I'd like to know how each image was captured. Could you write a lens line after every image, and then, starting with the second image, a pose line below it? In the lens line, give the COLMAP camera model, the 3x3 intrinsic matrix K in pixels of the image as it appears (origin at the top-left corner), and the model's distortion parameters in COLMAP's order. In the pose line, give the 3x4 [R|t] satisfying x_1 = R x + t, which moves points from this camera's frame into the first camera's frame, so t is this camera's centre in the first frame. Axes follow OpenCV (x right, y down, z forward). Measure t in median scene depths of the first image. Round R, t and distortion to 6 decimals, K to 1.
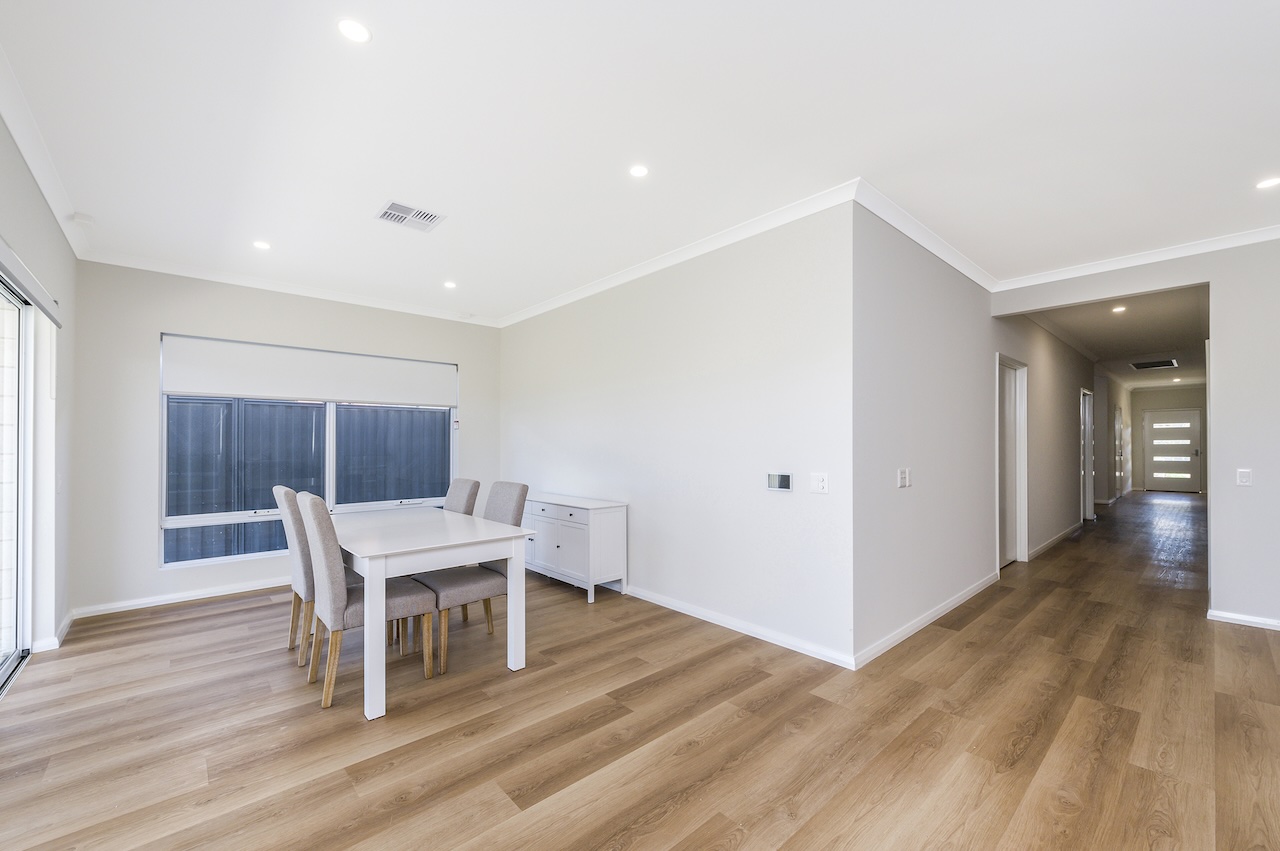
lens RADIAL K [[510.5, 0, 696.6], [0, 510.5, 443.6], [0, 0, 1]] dist [0.003627, -0.000525]
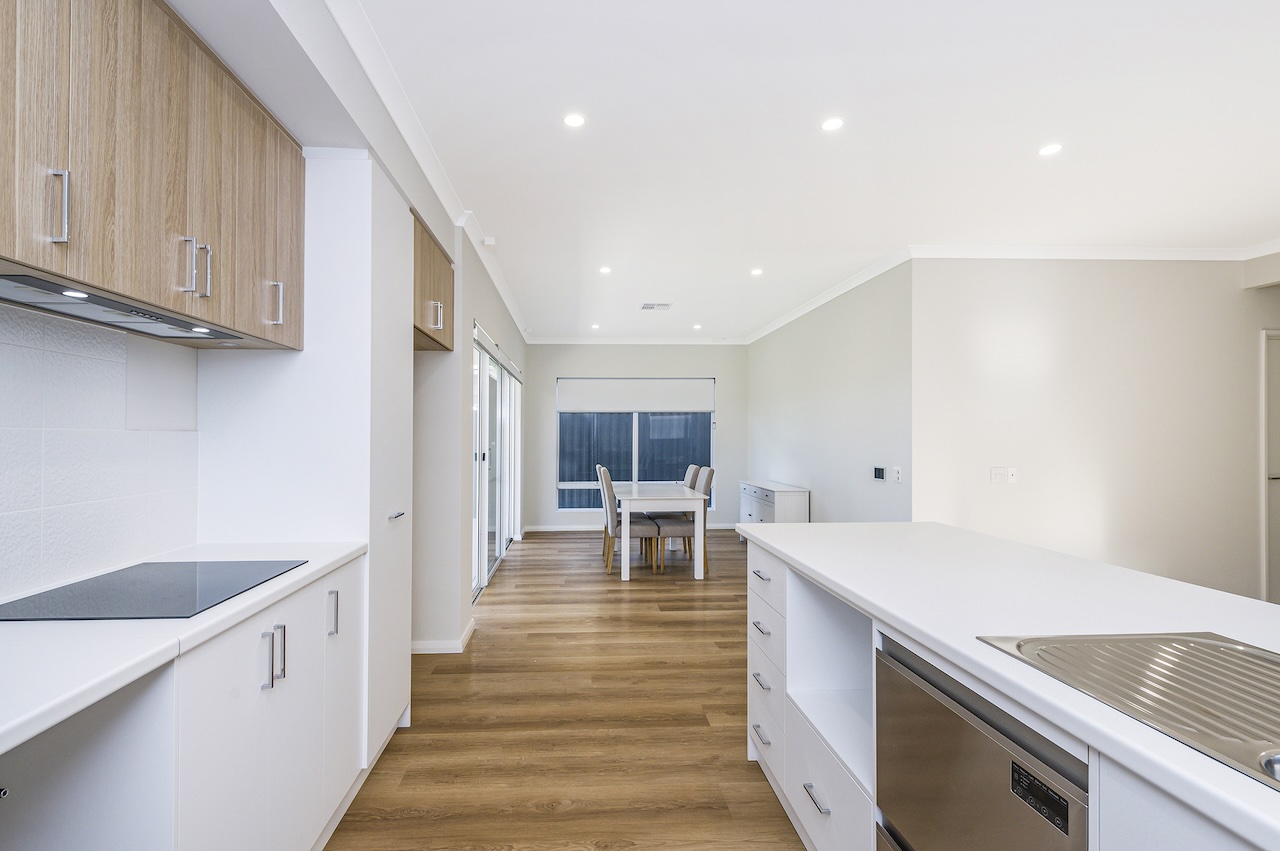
lens RADIAL K [[622.5, 0, 635.3], [0, 622.5, 427.1], [0, 0, 1]] dist [-0.002502, 0.000012]
pose [[0.764493, -0.011606, -0.644528, 0.622295], [0.006560, 0.999926, -0.010224, -0.027024], [0.644599, 0.003588, 0.764513, -0.532742]]
